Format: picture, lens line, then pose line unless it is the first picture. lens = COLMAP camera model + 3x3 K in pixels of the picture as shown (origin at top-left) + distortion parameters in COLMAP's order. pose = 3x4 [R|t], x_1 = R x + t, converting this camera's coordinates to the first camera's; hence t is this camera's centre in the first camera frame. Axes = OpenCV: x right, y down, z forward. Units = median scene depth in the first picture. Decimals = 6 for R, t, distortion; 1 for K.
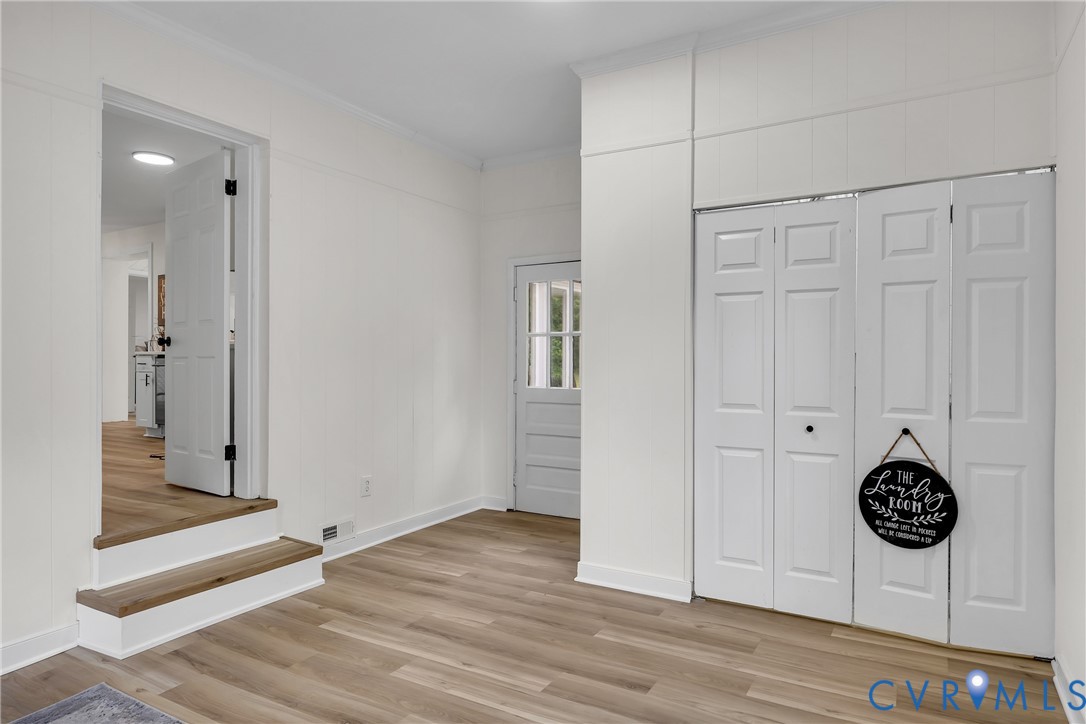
lens RADIAL K [[660.9, 0, 544.3], [0, 660.9, 361.1], [0, 0, 1]] dist [0.004616, 0.001132]
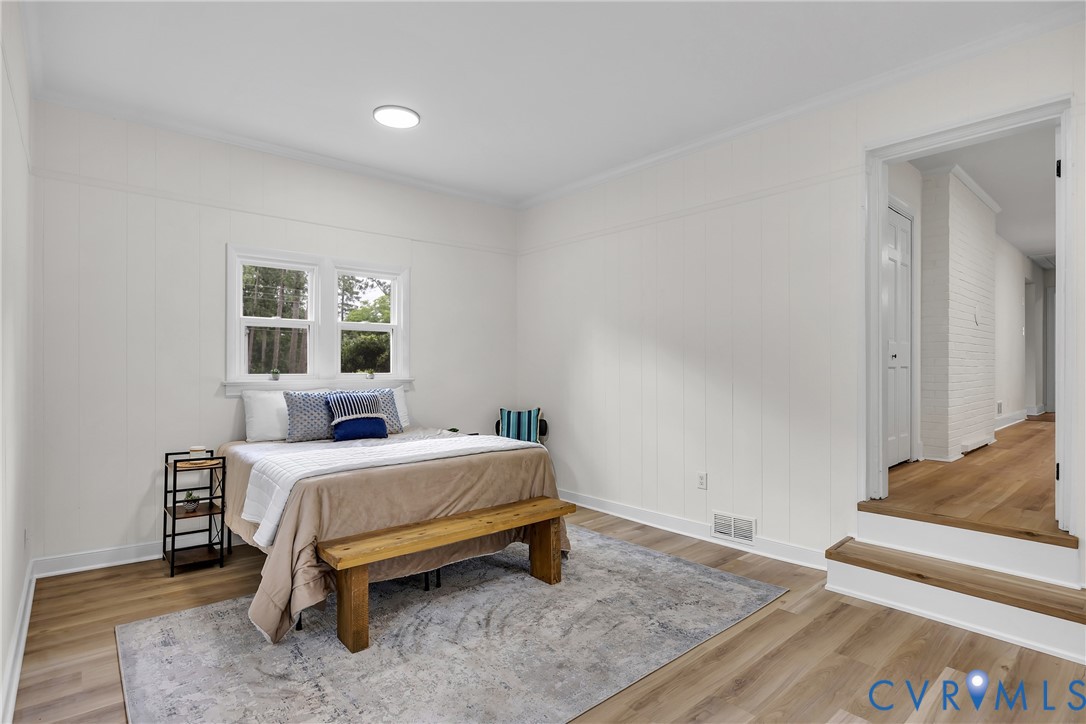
lens RADIAL K [[532.8, 0, 544.6], [0, 532.8, 364.9], [0, 0, 1]] dist [-0.003692, -0.000771]
pose [[-0.327955, -0.004483, -0.944683, 0.497172], [-0.000143, 0.999989, -0.004696, 0.001295], [0.944693, -0.001405, -0.327952, 0.715814]]
